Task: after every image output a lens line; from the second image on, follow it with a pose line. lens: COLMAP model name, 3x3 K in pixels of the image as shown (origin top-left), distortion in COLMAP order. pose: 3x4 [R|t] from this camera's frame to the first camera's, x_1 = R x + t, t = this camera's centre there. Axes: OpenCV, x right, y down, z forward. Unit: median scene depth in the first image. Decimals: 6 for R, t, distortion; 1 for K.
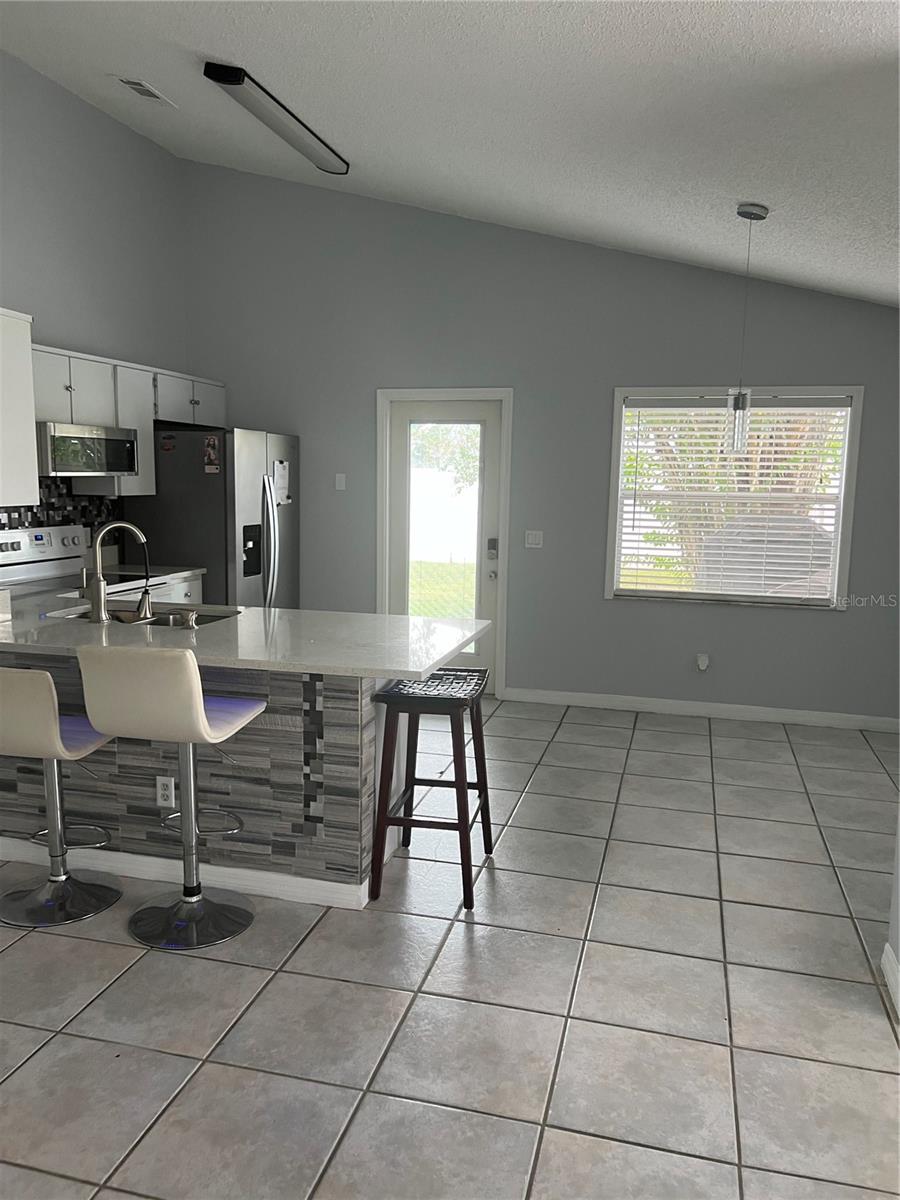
lens RADIAL K [[910.0, 0, 445.5], [0, 910.0, 604.5], [0, 0, 1]] dist [0.013064, -0.008128]
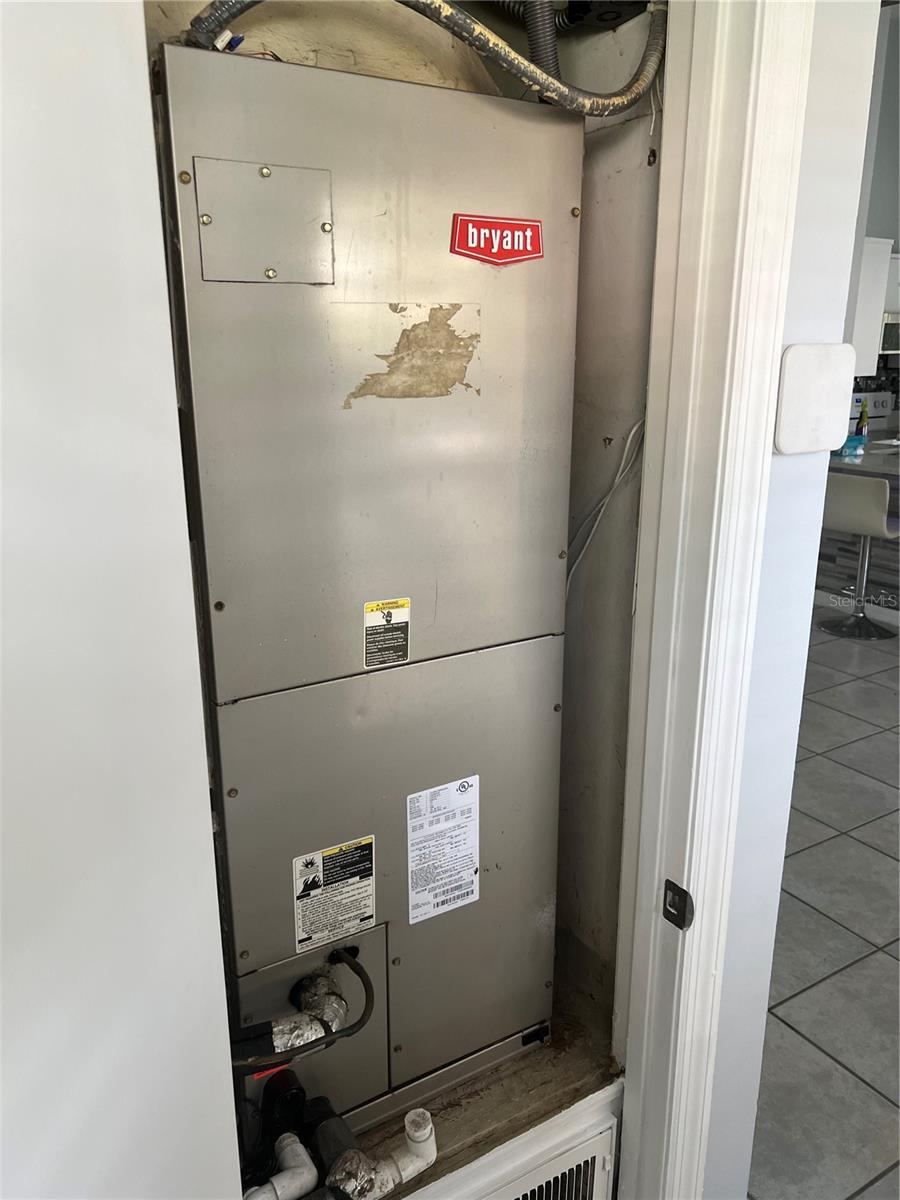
lens RADIAL K [[945.2, 0, 449.6], [0, 945.2, 625.6], [0, 0, 1]] dist [-0.006974, -0.009687]
pose [[0.726219, 0.187641, -0.661360, 0.099489], [-0.088016, 0.979490, 0.181253, 0.053497], [0.681806, -0.073419, 0.727839, -0.452034]]
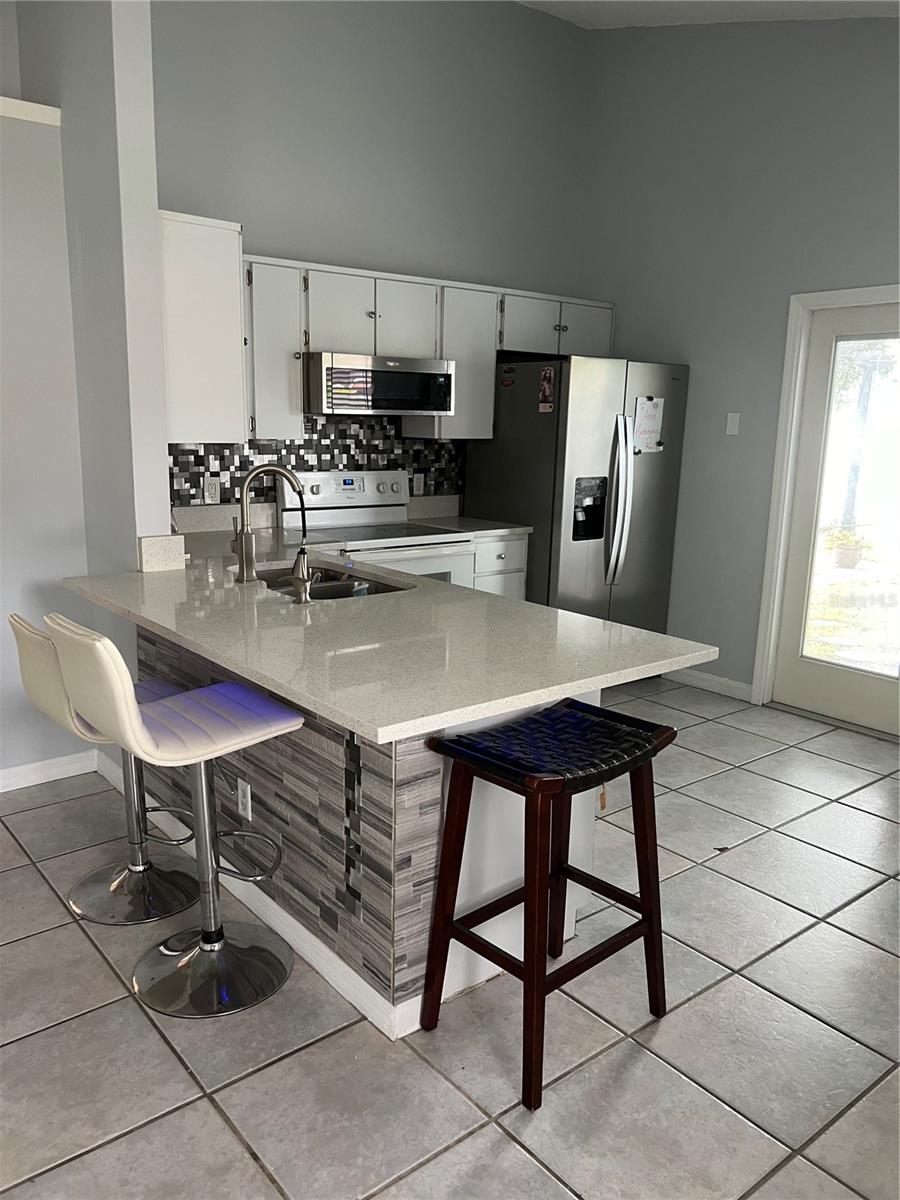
lens RADIAL K [[896.8, 0, 448.7], [0, 896.8, 622.7], [0, 0, 1]] dist [0.015157, -0.002439]
pose [[0.803280, 0.131454, -0.580914, 0.190869], [-0.089799, 0.990921, 0.100060, -0.031713], [0.588793, -0.028211, 0.807791, 0.313852]]
